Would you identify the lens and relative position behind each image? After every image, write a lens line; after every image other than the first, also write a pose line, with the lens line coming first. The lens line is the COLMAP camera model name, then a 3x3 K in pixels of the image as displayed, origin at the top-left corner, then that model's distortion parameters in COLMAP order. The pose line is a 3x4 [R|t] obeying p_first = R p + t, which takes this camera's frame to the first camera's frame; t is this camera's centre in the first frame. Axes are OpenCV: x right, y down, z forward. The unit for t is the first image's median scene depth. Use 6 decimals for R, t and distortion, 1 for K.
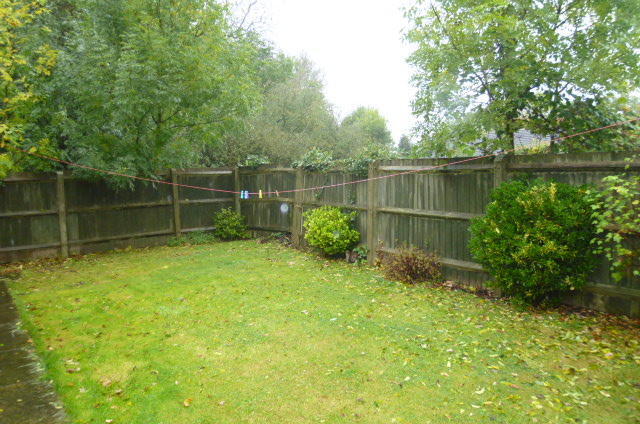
lens RADIAL K [[460.9, 0, 313.4], [0, 460.9, 212.2], [0, 0, 1]] dist [-0.055414, 0.015345]
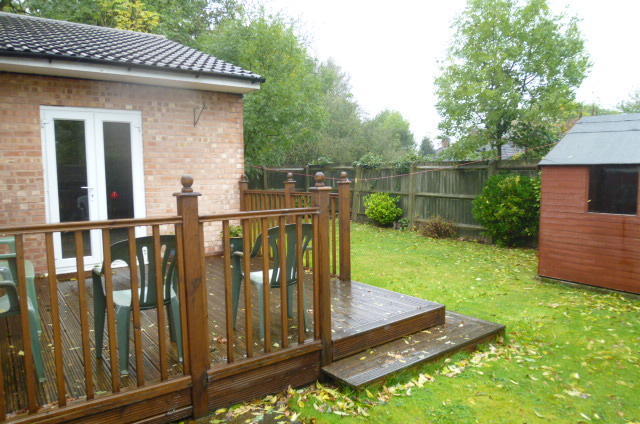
lens RADIAL K [[460.9, 0, 317.3], [0, 460.9, 211.9], [0, 0, 1]] dist [-0.055414, 0.015345]
pose [[0.999436, 0.012834, -0.031031, -0.138119], [-0.012812, 0.999918, 0.000891, 0.056018], [0.031040, -0.000493, 0.999518, -0.536644]]
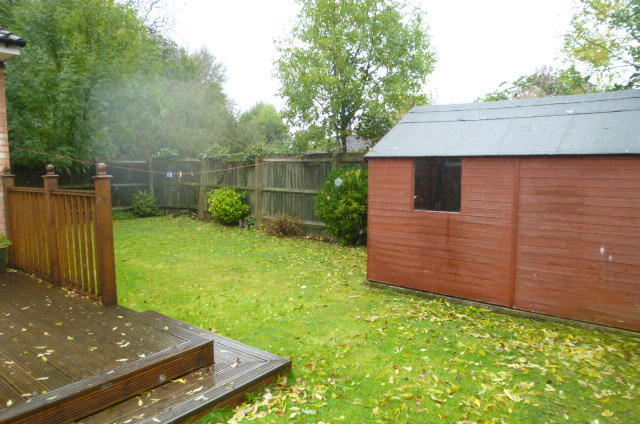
lens RADIAL K [[460.9, 0, 318.6], [0, 460.9, 214.3], [0, 0, 1]] dist [-0.055414, 0.015345]
pose [[0.974911, -0.005416, 0.222531, -0.004515], [0.001545, 0.999844, 0.017567, 0.046240], [-0.222591, -0.016782, 0.974767, -0.411214]]
